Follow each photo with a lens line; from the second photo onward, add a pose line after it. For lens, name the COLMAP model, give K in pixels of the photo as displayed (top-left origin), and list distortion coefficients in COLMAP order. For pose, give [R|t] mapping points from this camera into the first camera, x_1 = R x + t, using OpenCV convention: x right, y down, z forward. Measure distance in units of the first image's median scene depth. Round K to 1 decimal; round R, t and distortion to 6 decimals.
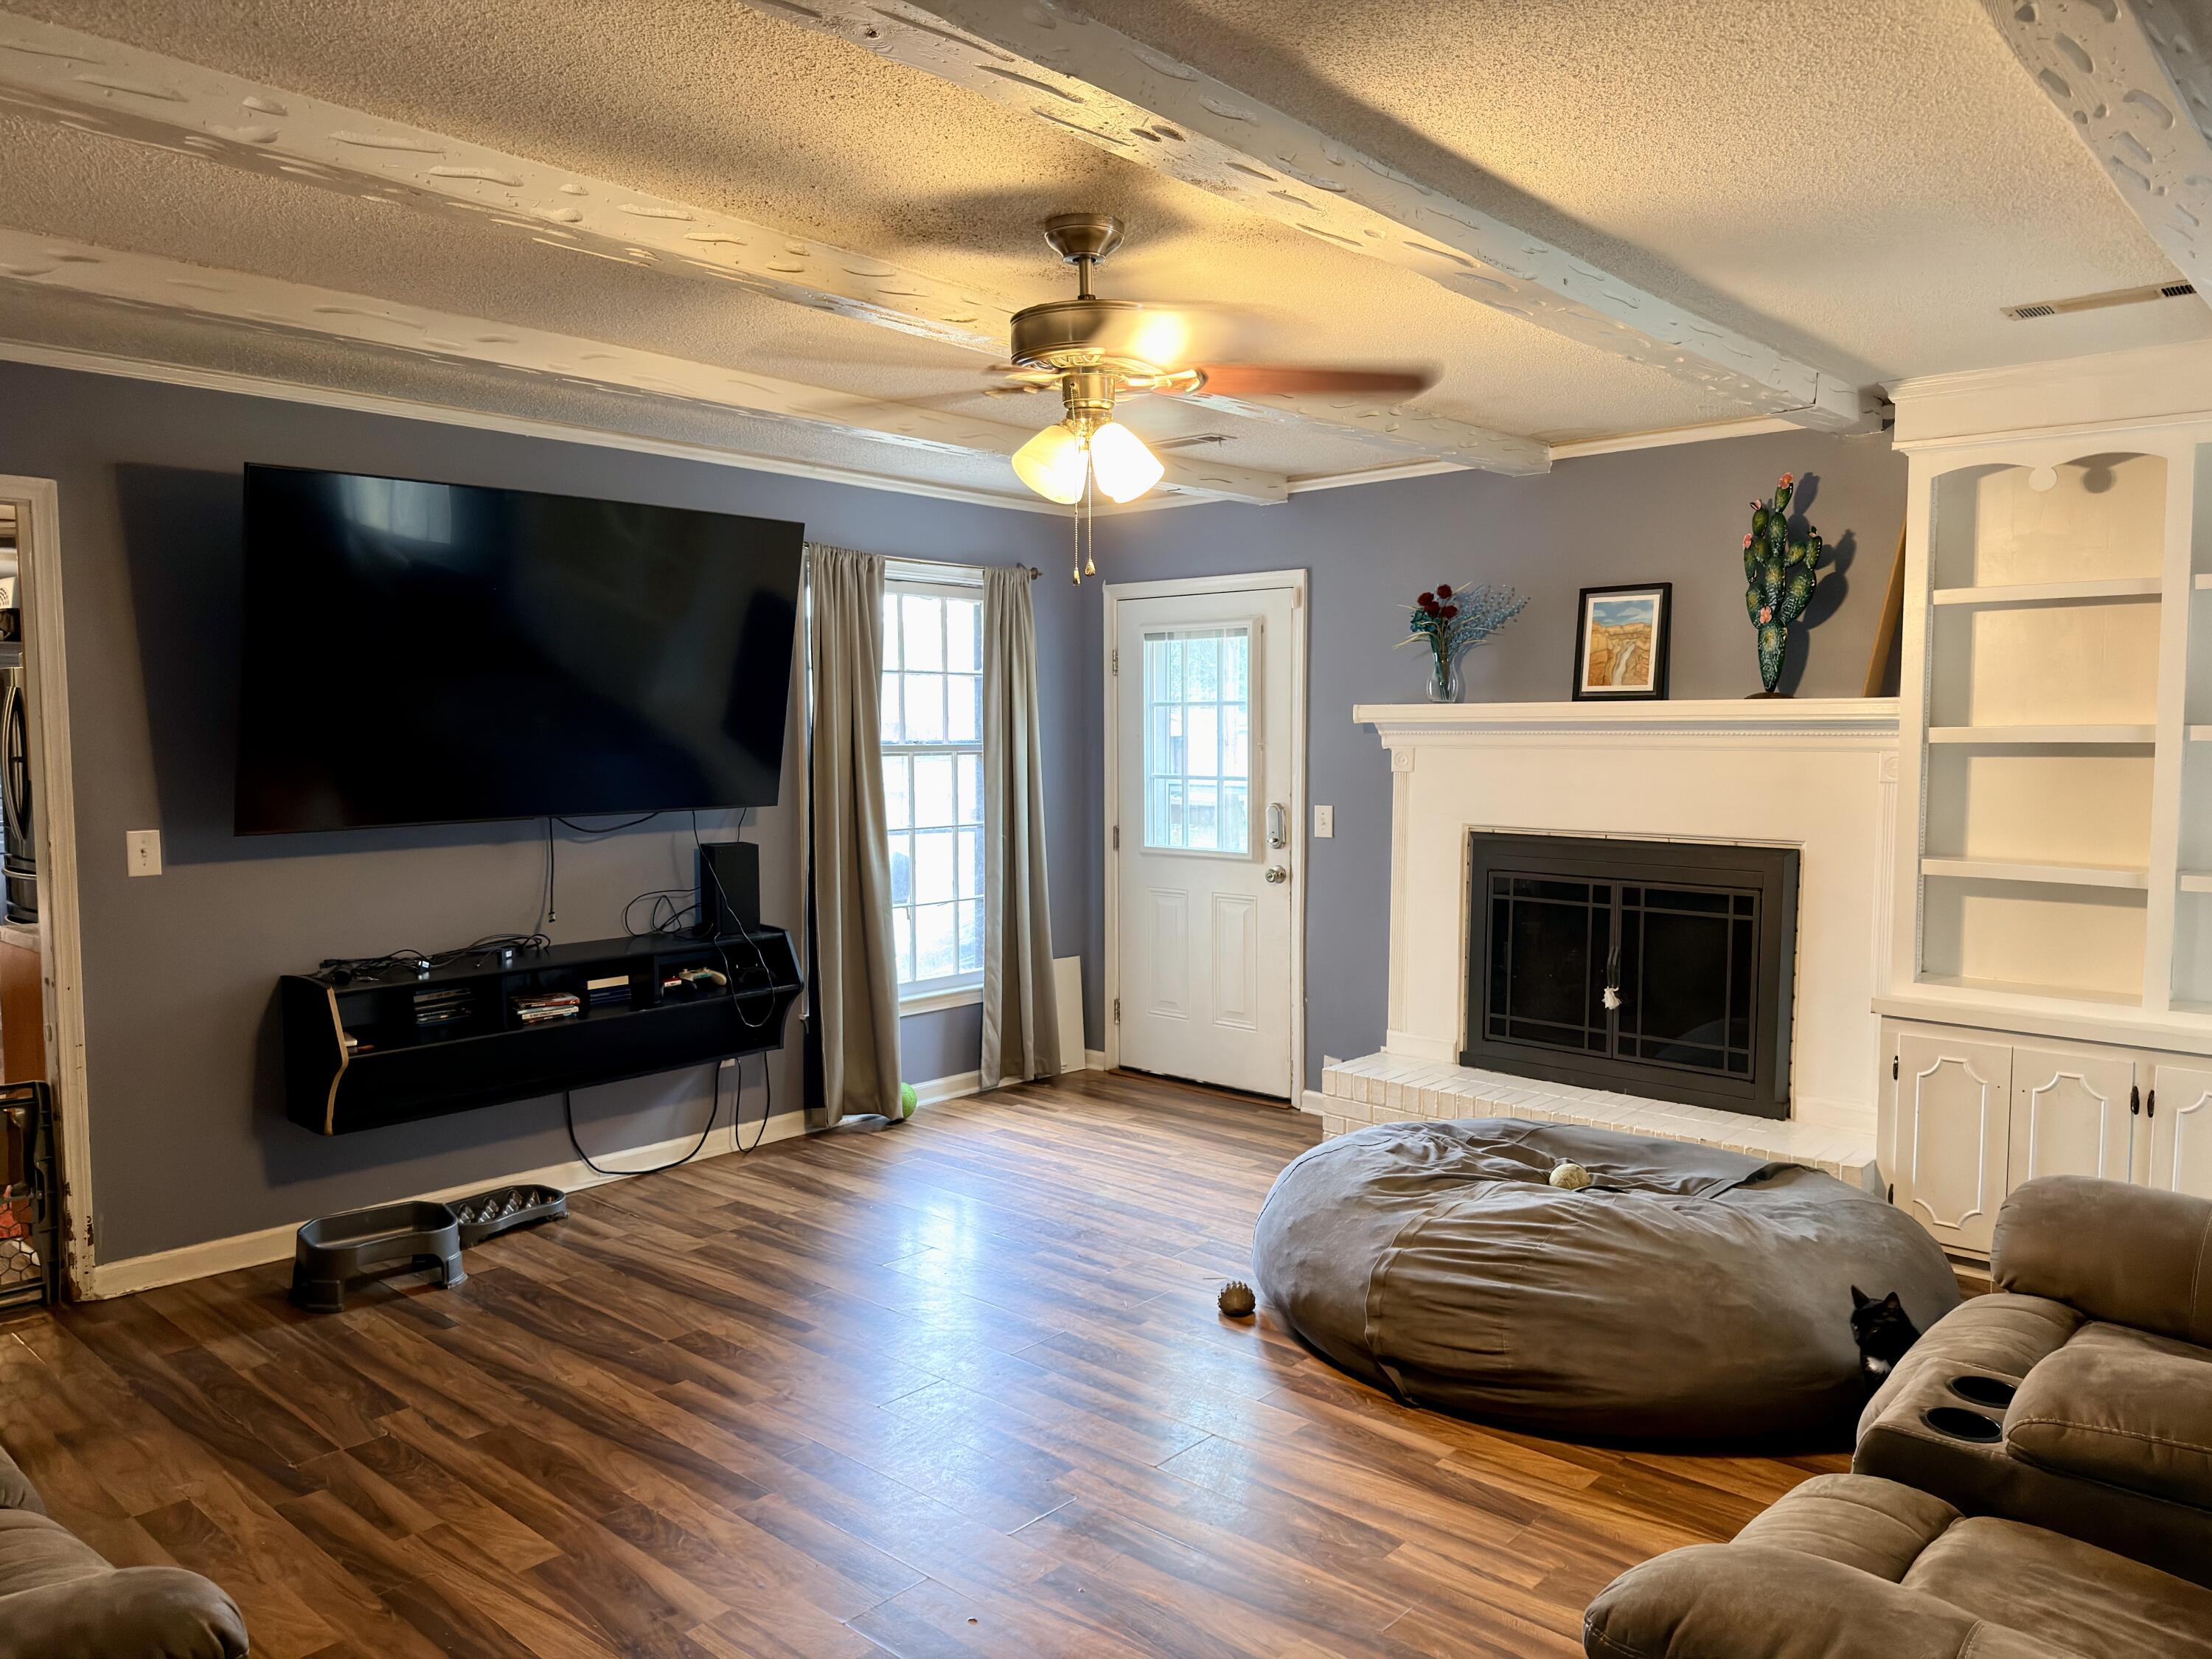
lens RADIAL K [[1546.6, 0, 1042.6], [0, 1546.6, 840.5], [0, 0, 1]] dist [0.017794, -0.021150]
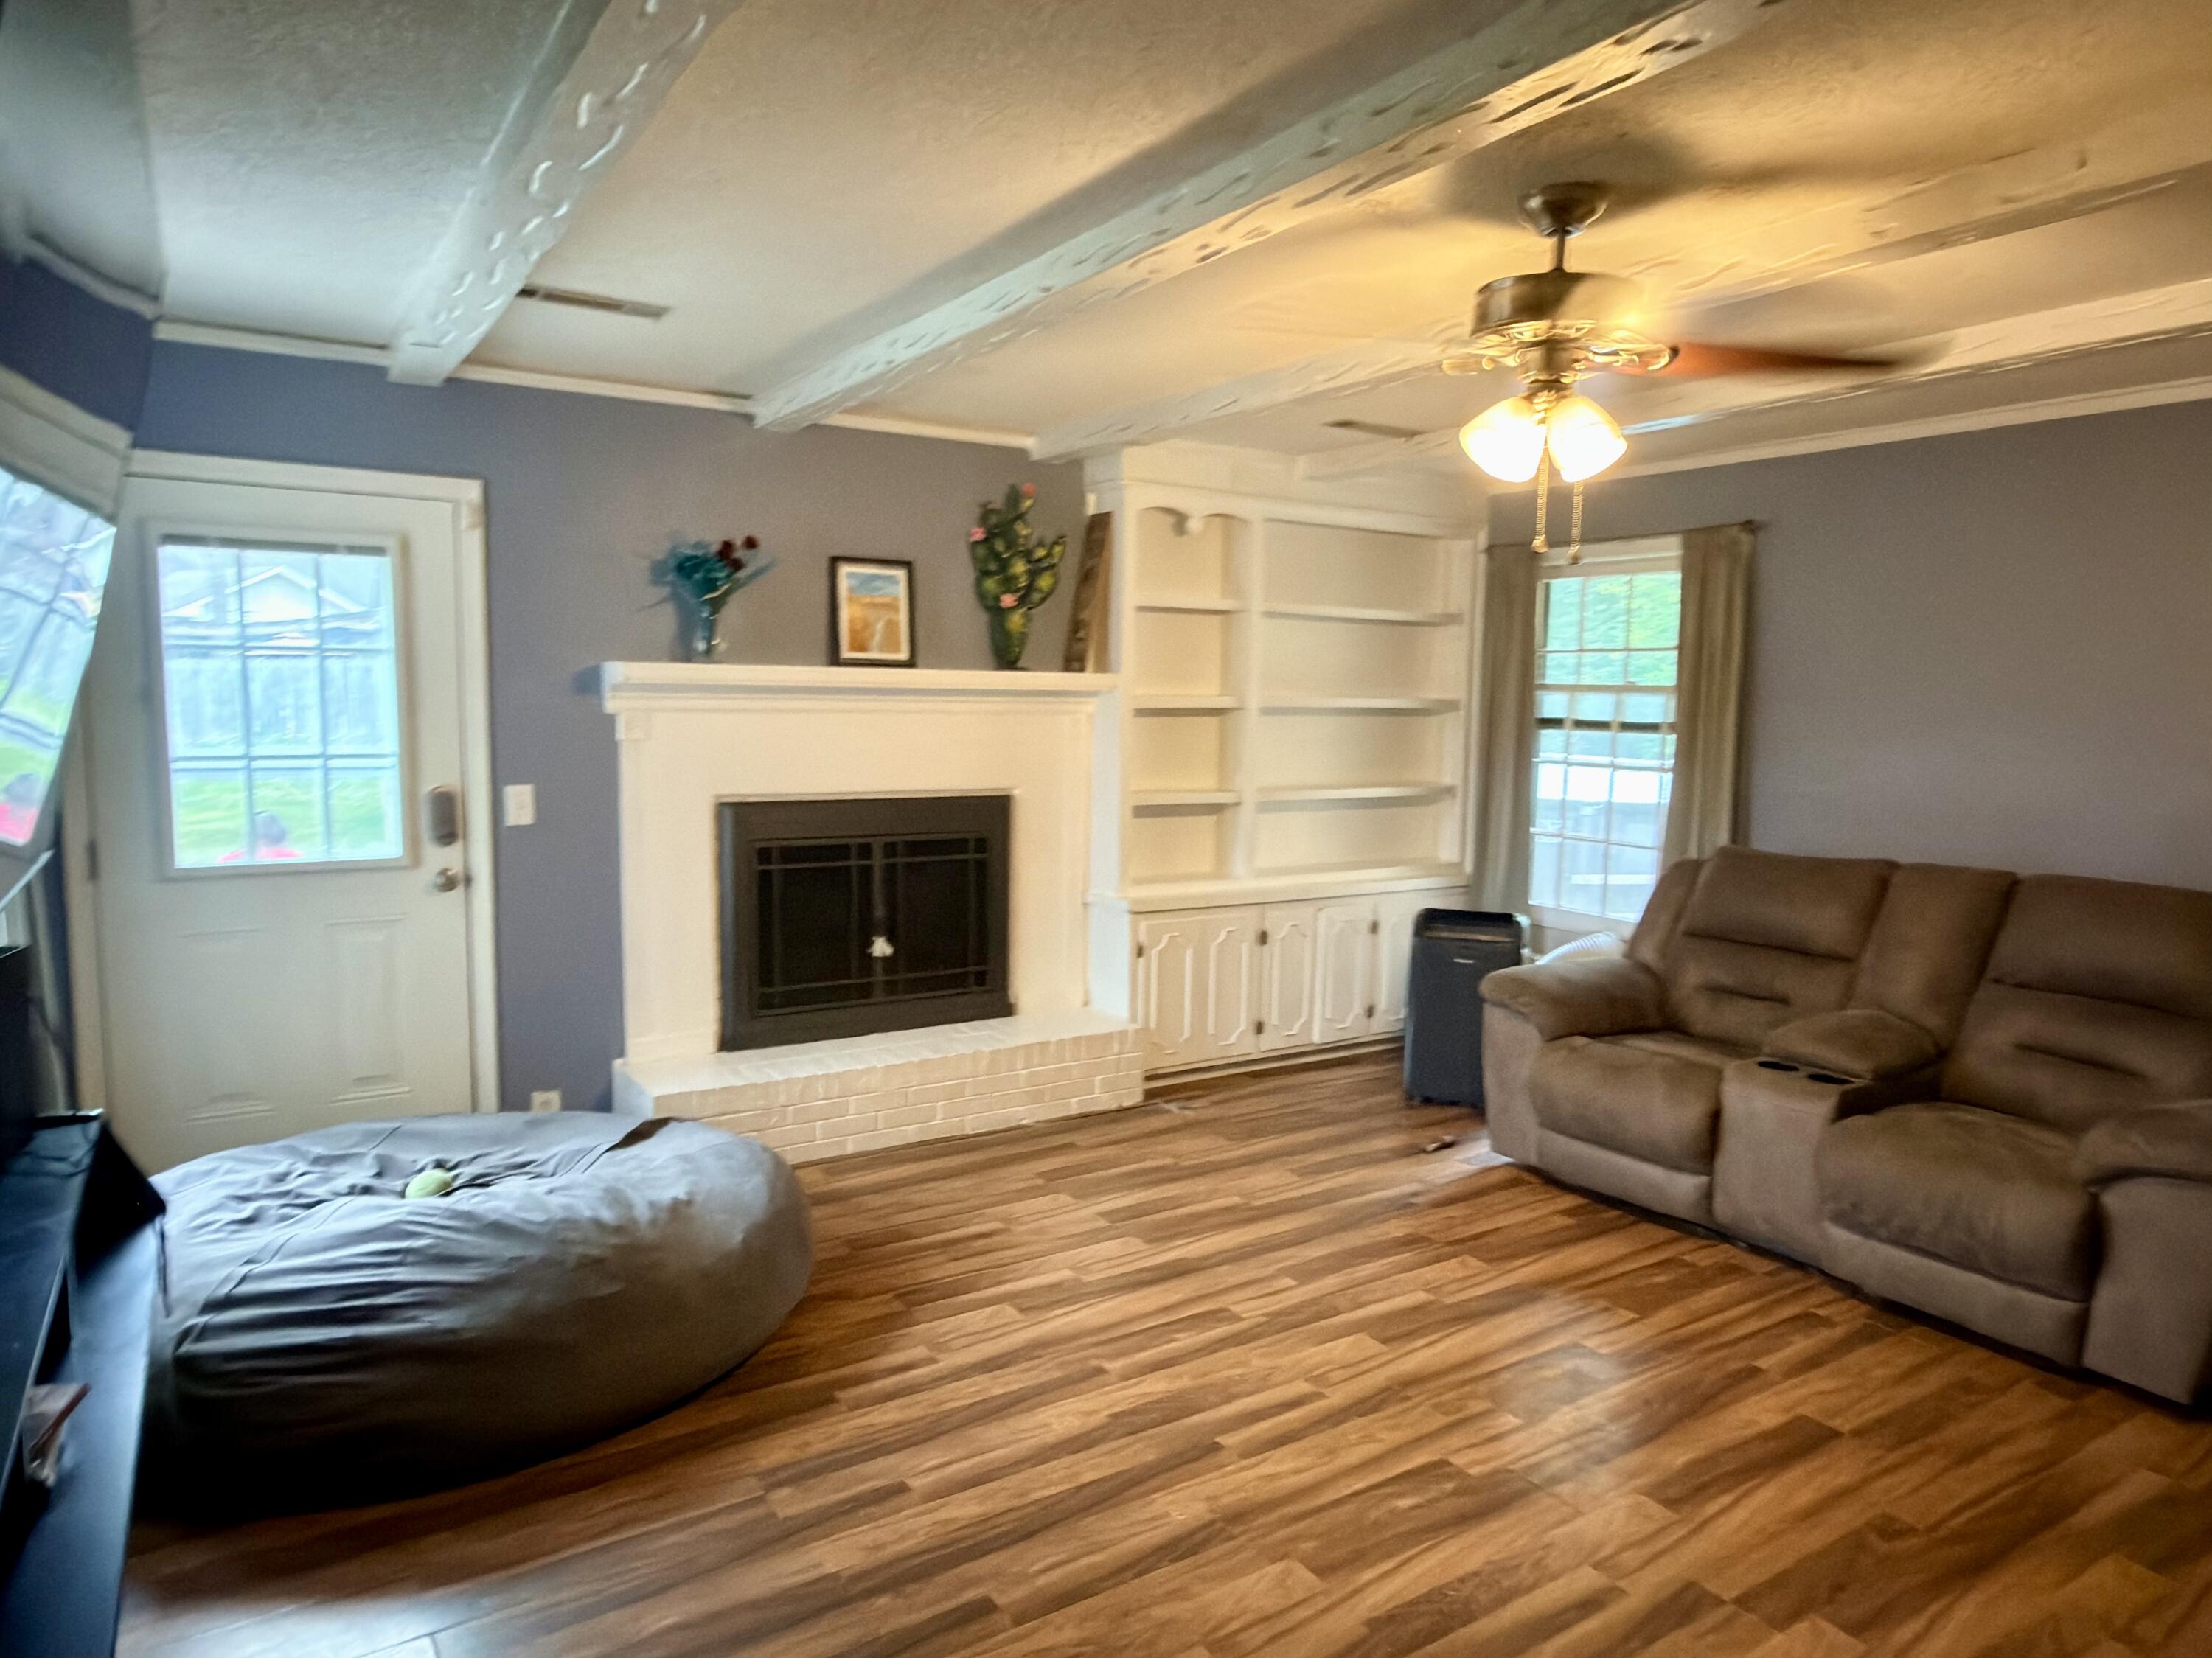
lens RADIAL K [[1415.7, 0, 1096.6], [0, 1415.7, 835.3], [0, 0, 1]] dist [0.008546, -0.000122]
pose [[0.226911, -0.100082, 0.968759, -0.531762], [0.051031, 0.994561, 0.090794, -0.055222], [-0.972578, 0.028834, 0.230784, 0.619019]]
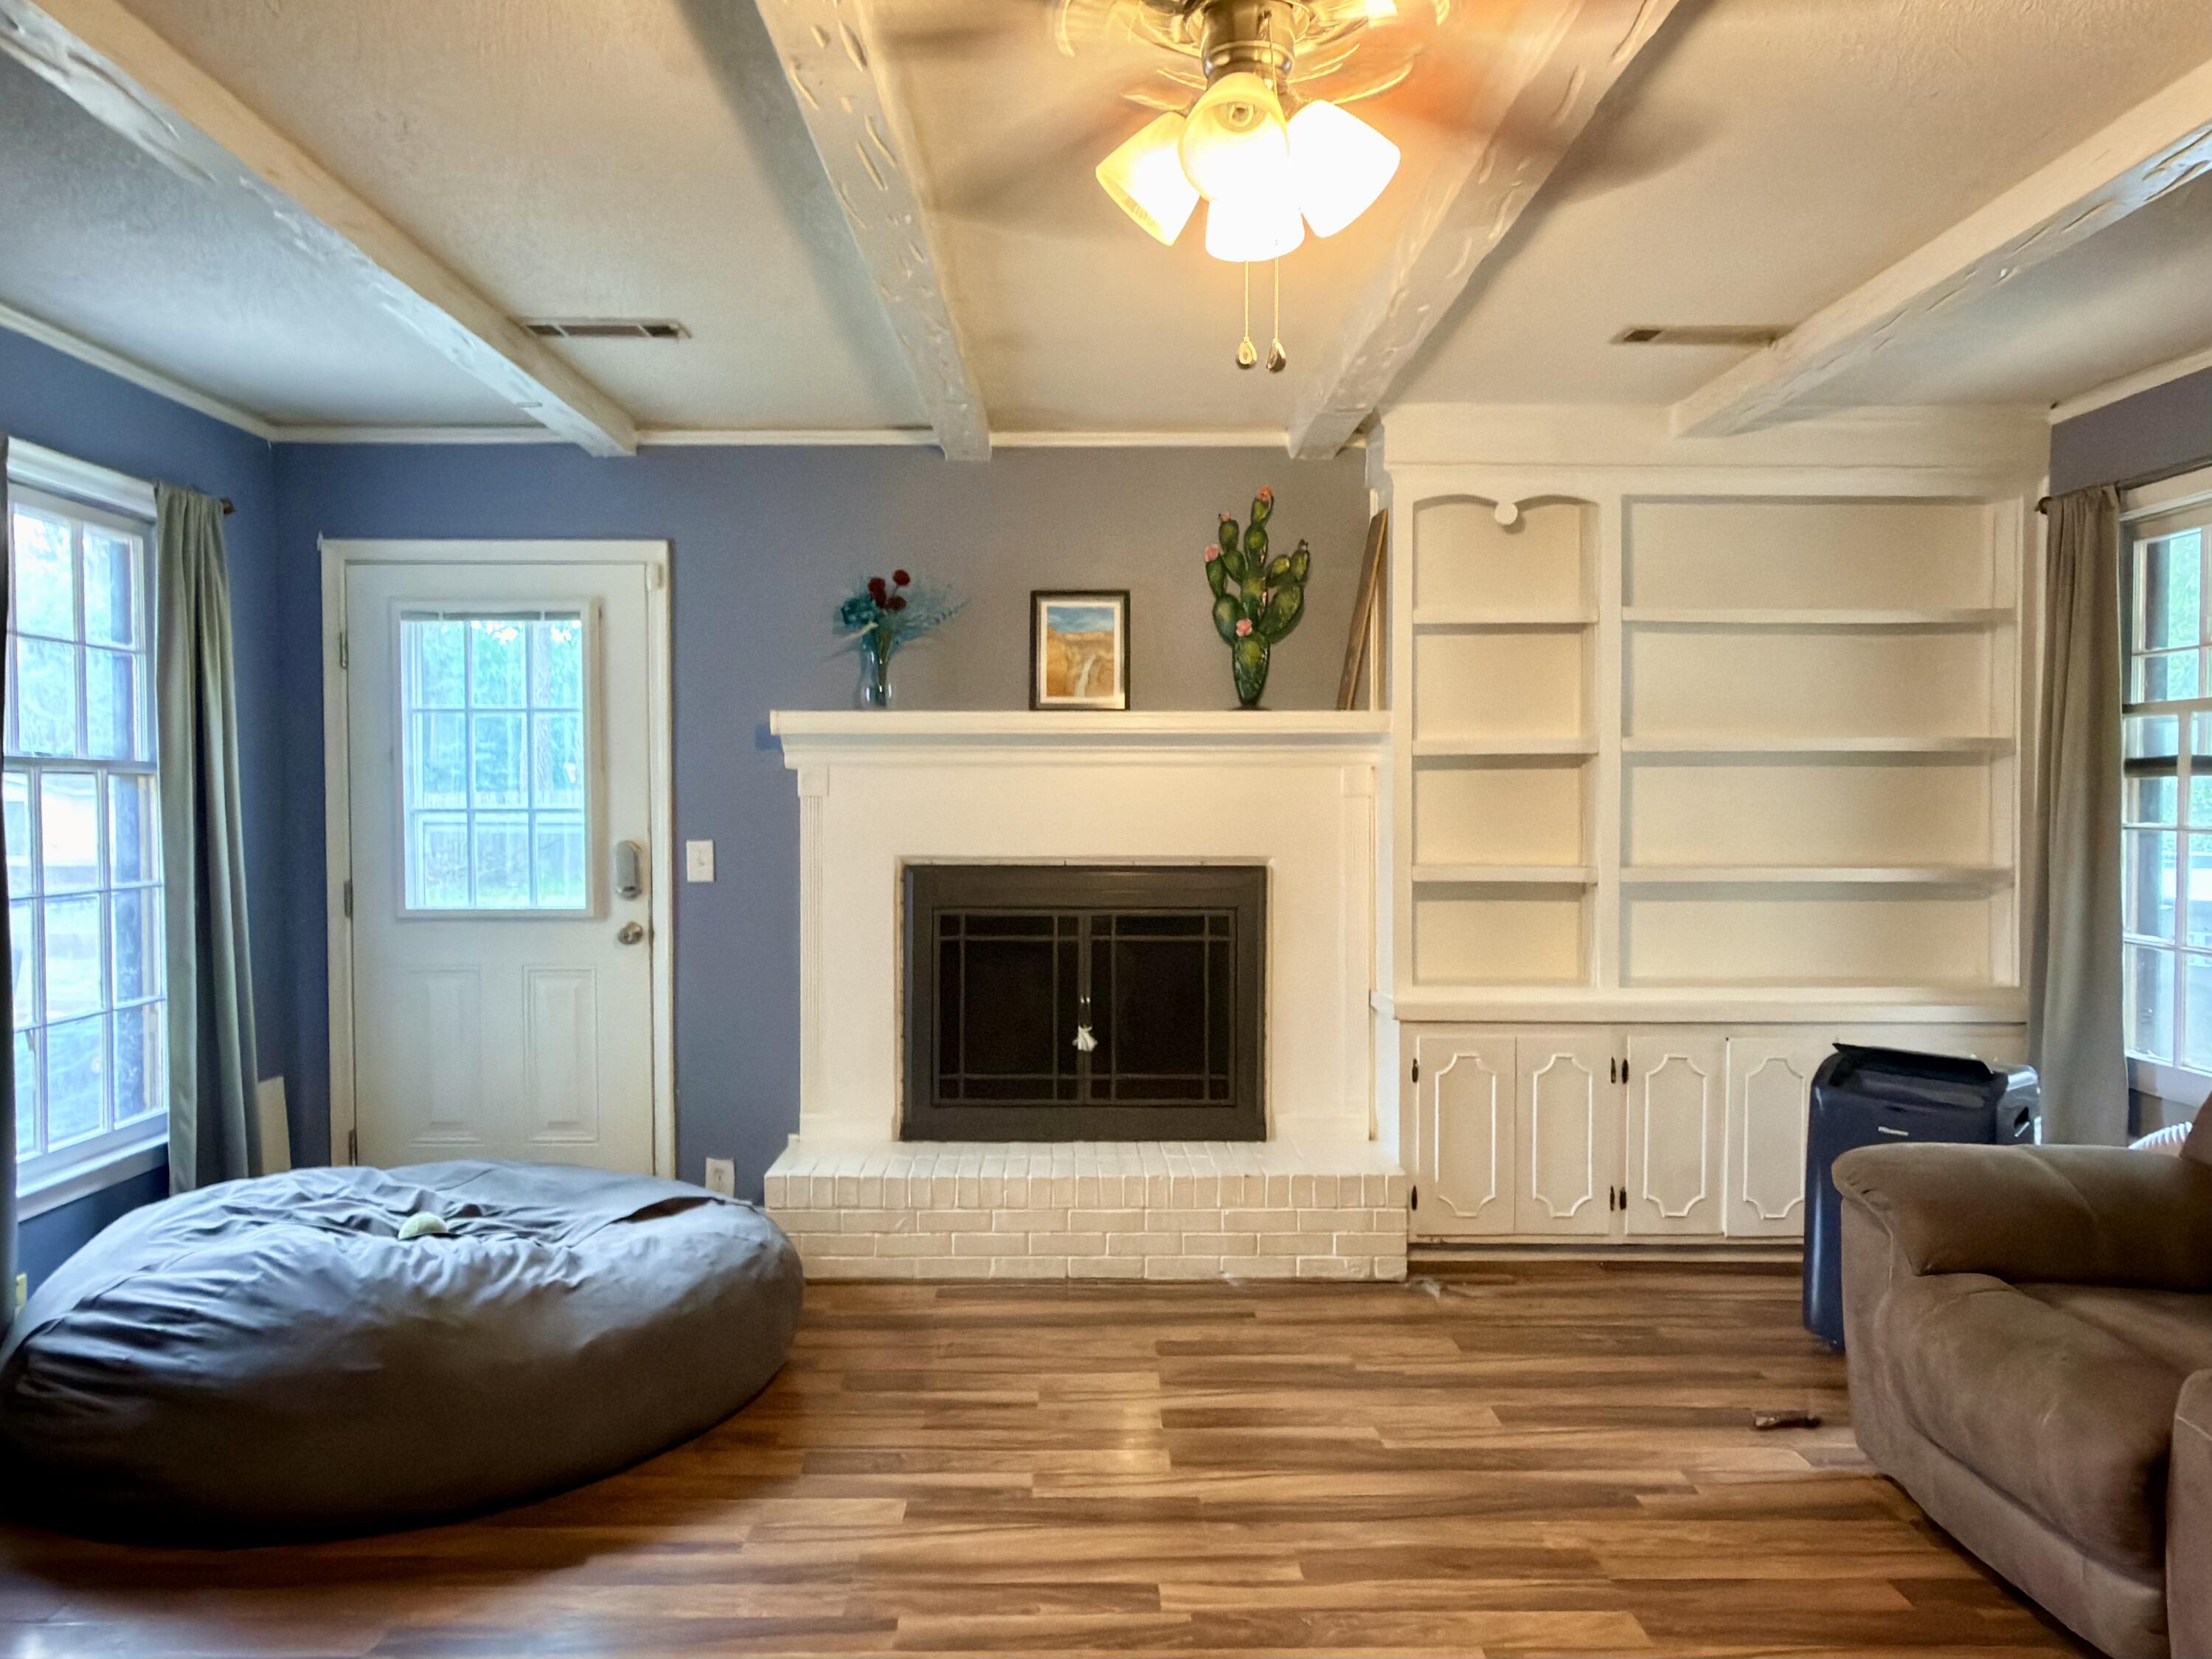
lens RADIAL K [[1415.9, 0, 1074.6], [0, 1415.9, 830.9], [0, 0, 1]] dist [0.008546, -0.000122]
pose [[0.716933, -0.015129, 0.696978, -0.214012], [0.050285, 0.998283, -0.030055, 0.004286], [-0.695326, 0.056595, 0.716462, 0.395073]]
